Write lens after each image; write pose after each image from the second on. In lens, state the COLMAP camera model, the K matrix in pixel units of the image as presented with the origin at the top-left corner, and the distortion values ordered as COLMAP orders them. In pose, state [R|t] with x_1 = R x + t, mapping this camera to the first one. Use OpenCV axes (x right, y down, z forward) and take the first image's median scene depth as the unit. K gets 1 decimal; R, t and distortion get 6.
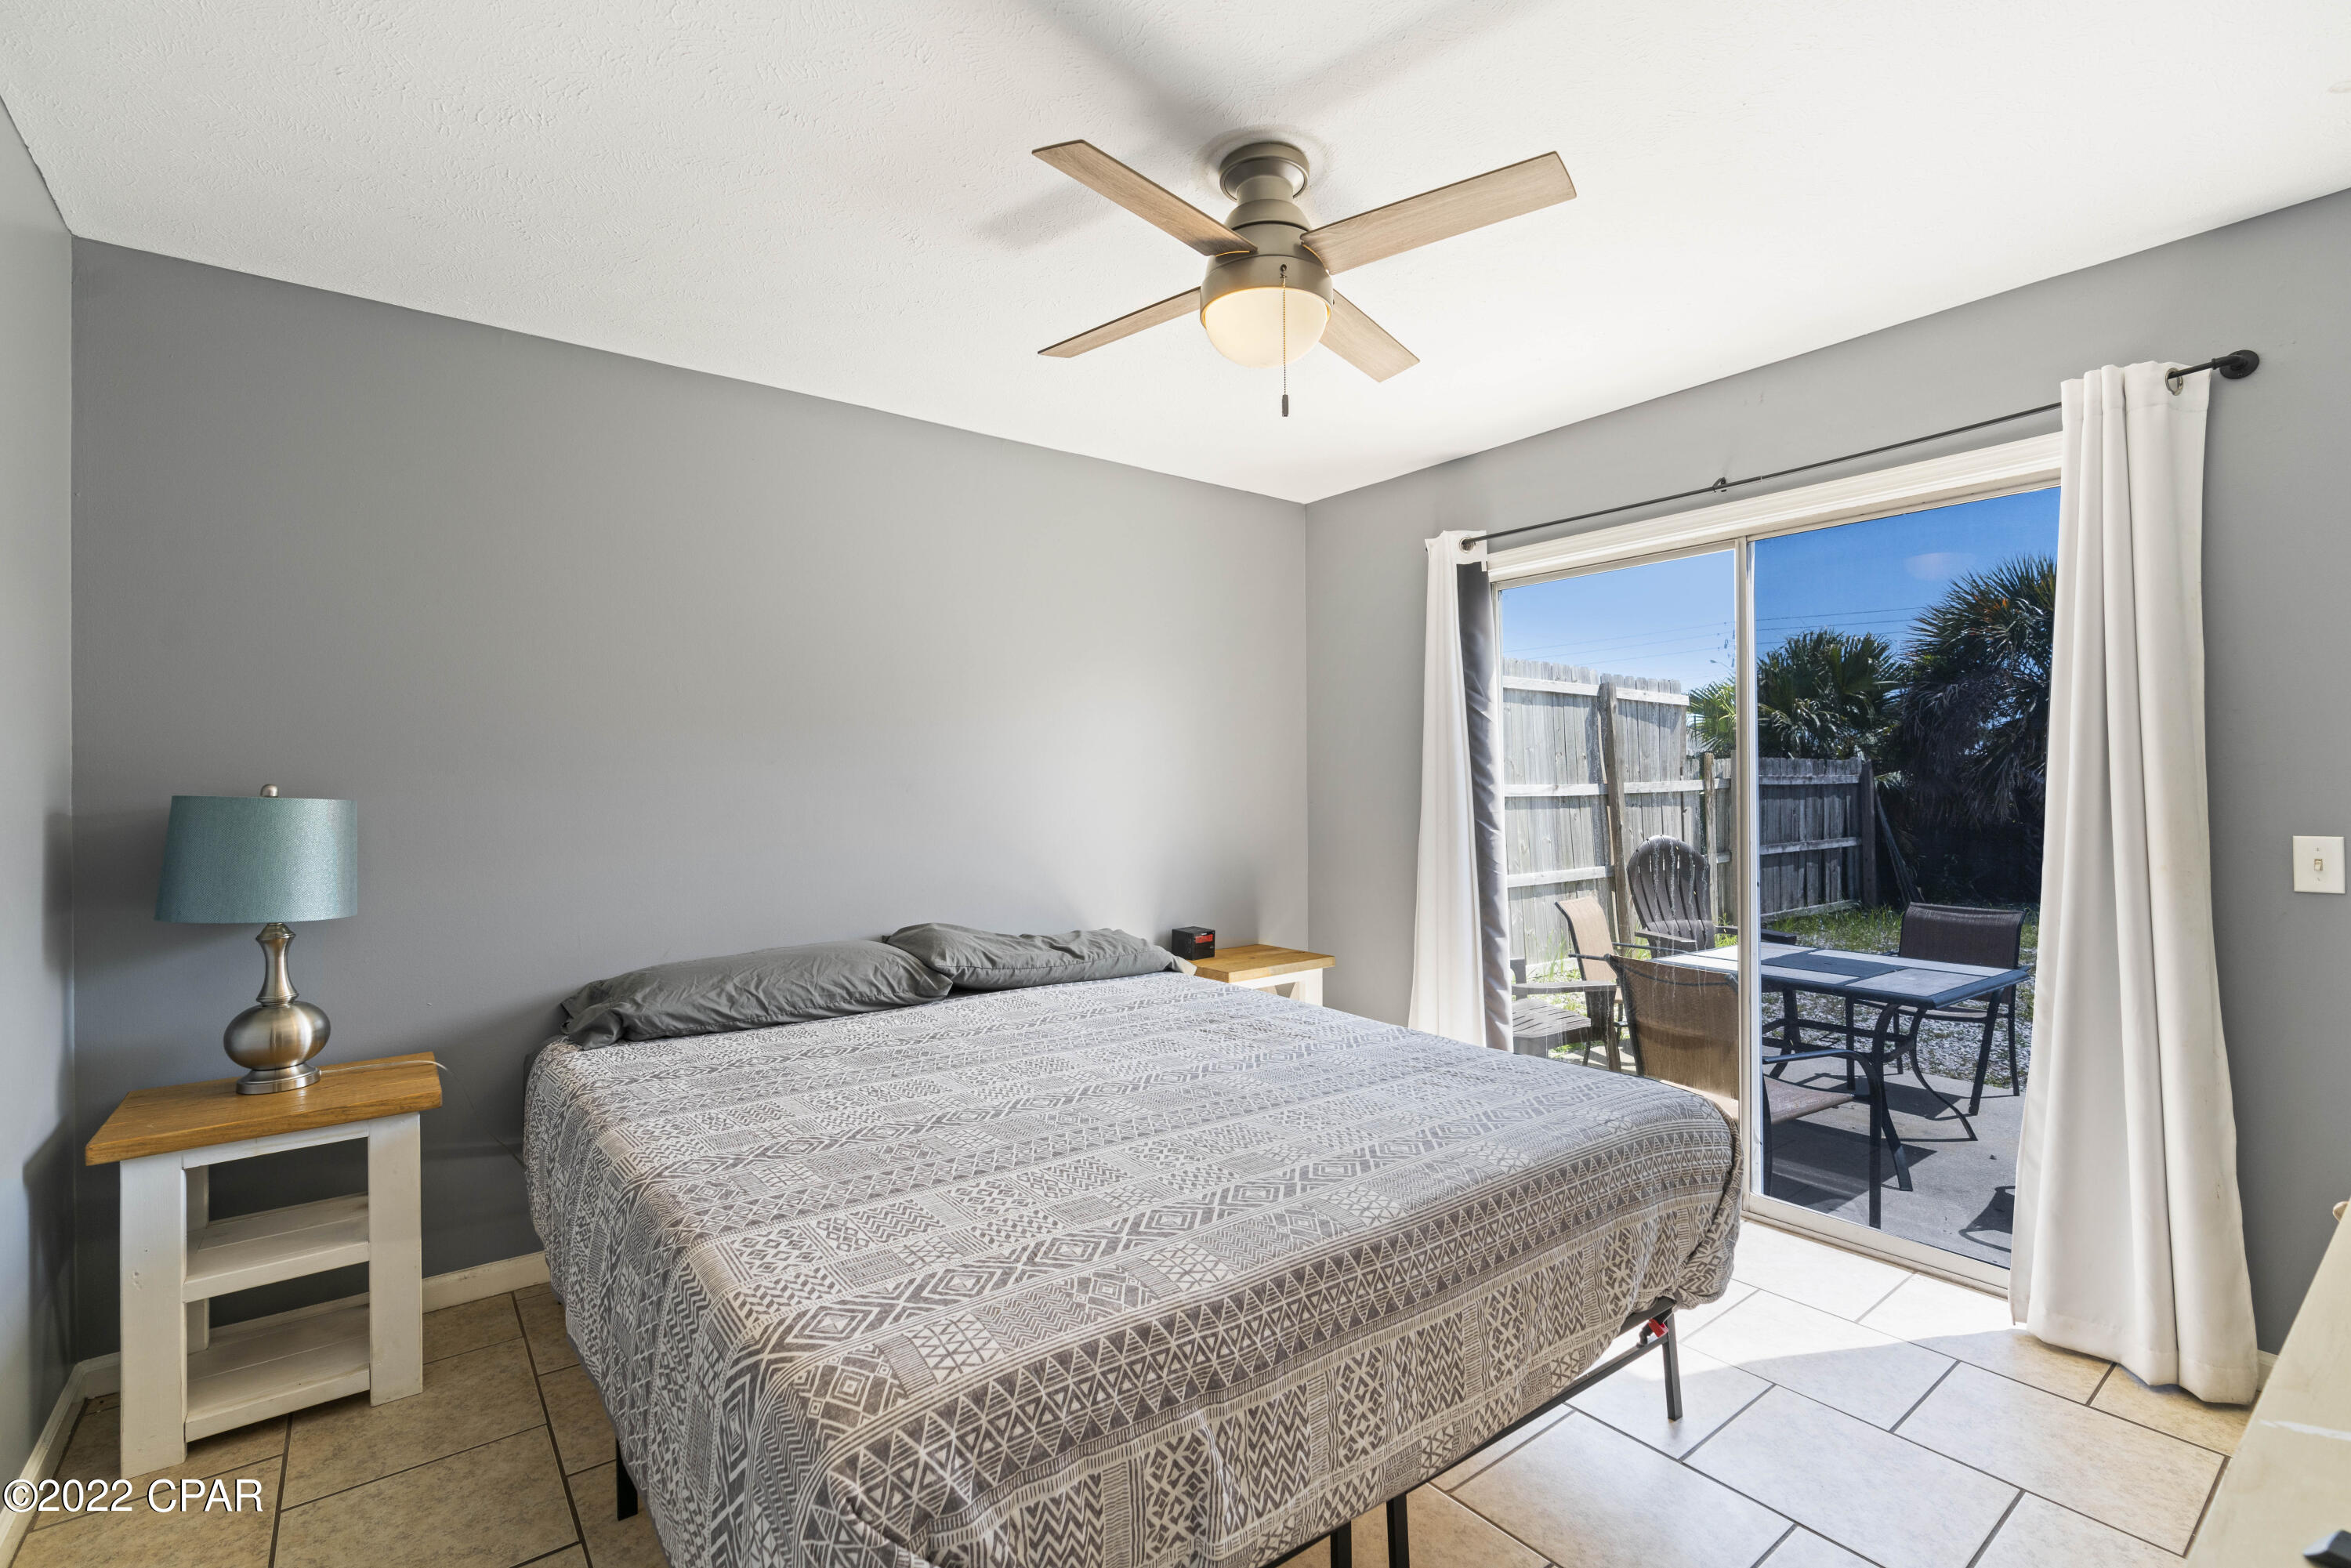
lens RADIAL K [[1062.3, 0, 1175.5], [0, 1062.3, 784.0], [0, 0, 1]] dist [-0.002764, -0.000306]
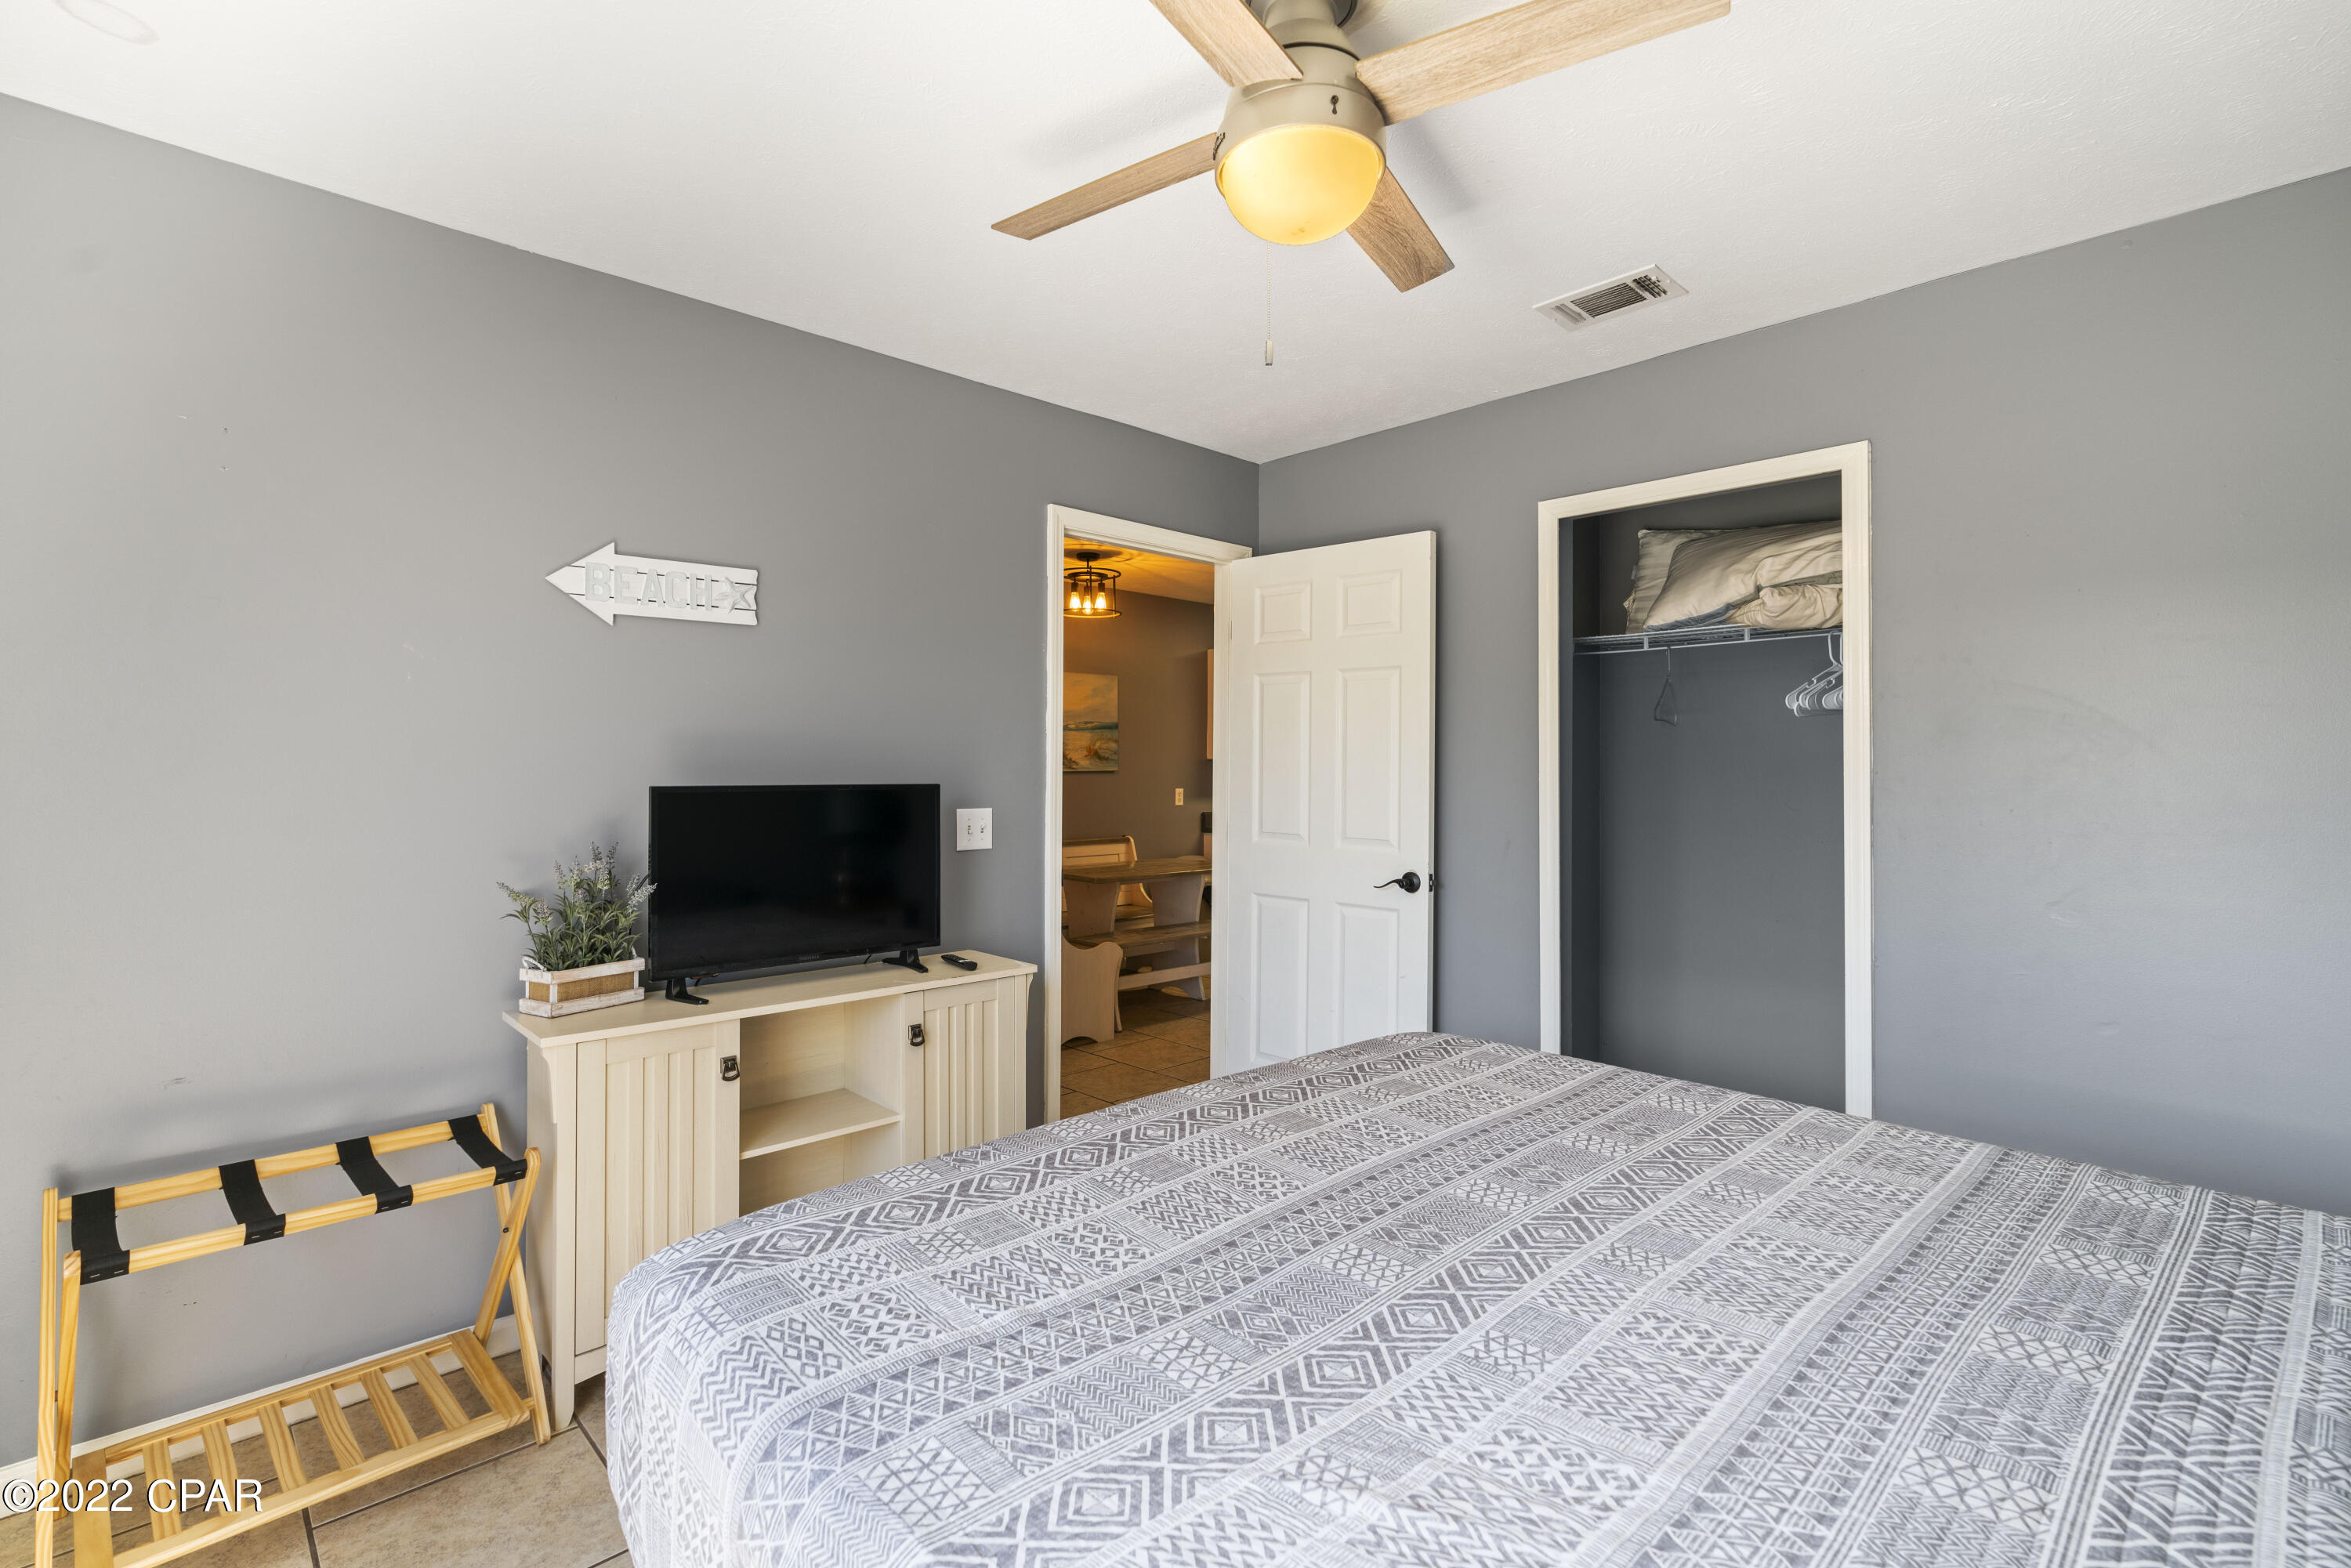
lens RADIAL K [[1049.2, 0, 1162.0], [0, 1049.2, 754.1], [0, 0, 1]] dist [-0.003721, 0.000040]
pose [[-0.995684, 0.001561, -0.092796, 0.140597], [0.002896, 0.999894, -0.014248, -0.002252], [0.092764, -0.014456, -0.995583, 0.947319]]
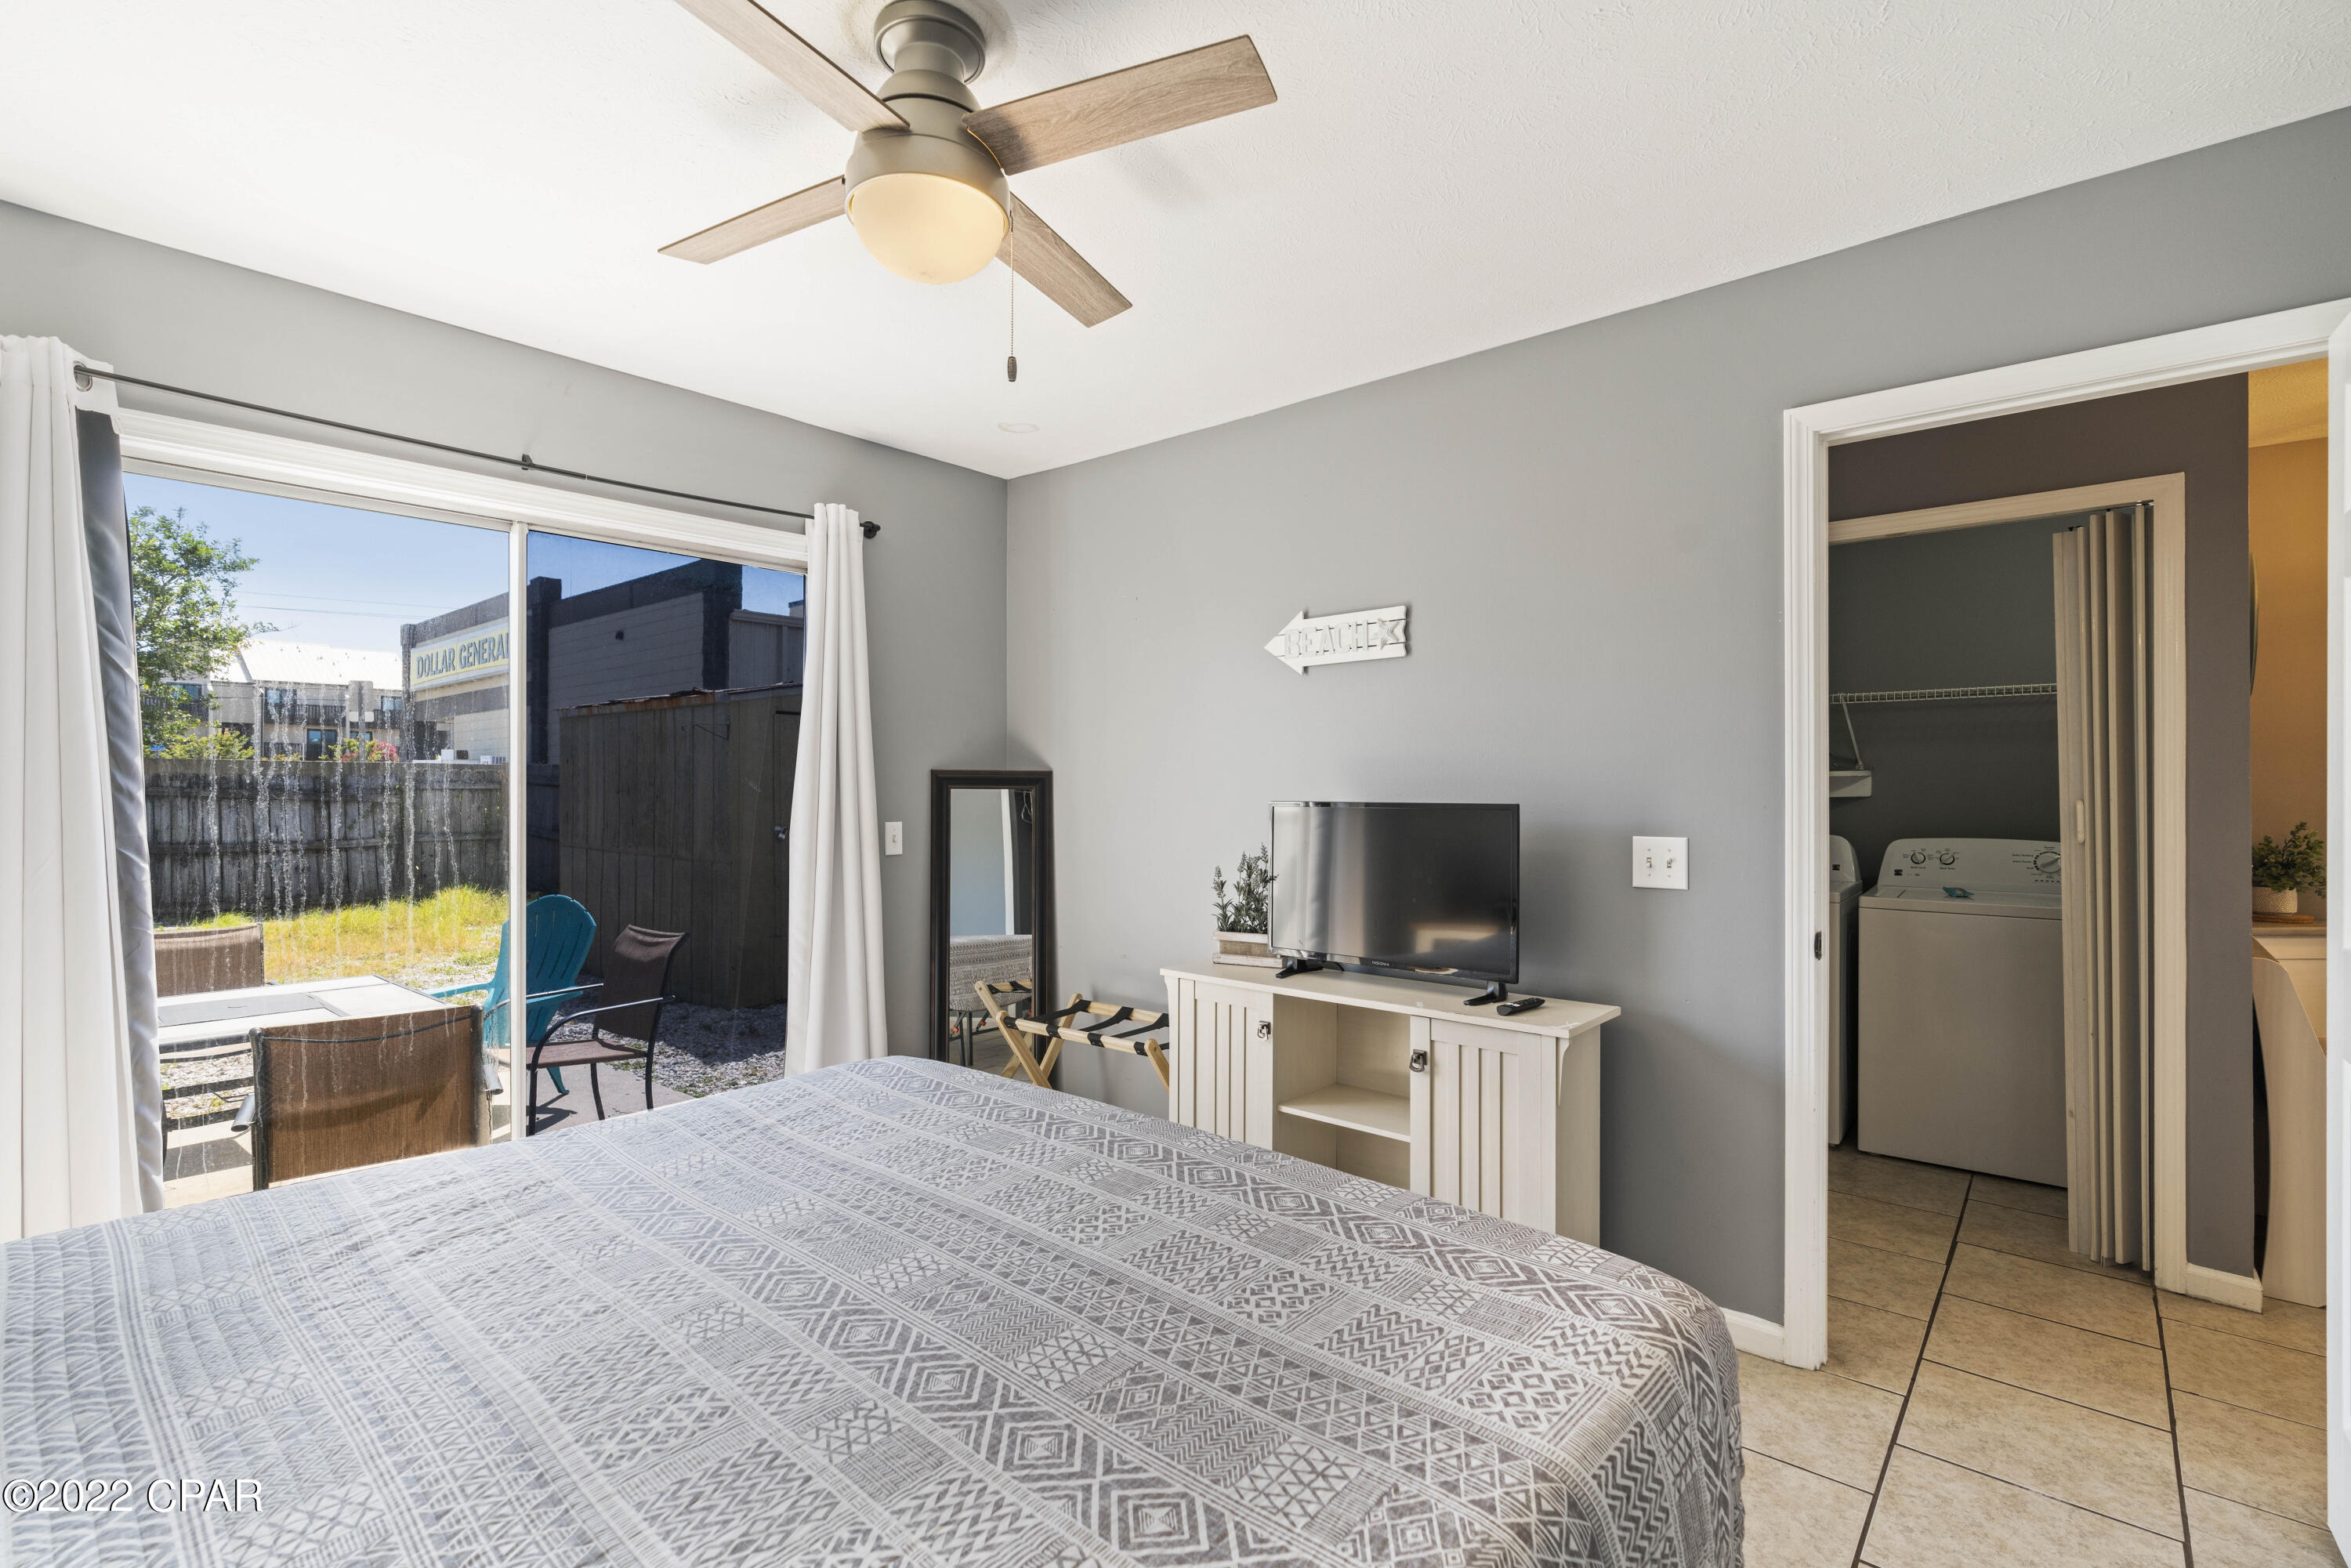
lens RADIAL K [[1073.7, 0, 1175.5], [0, 1073.7, 784.0], [0, 0, 1]] dist [-0.013127, -0.000241]
pose [[-0.203145, 0.009964, 0.979098, -0.408526], [-0.001644, 0.999943, -0.010517, 0.003087], [-0.979147, -0.003746, -0.203117, 0.528756]]
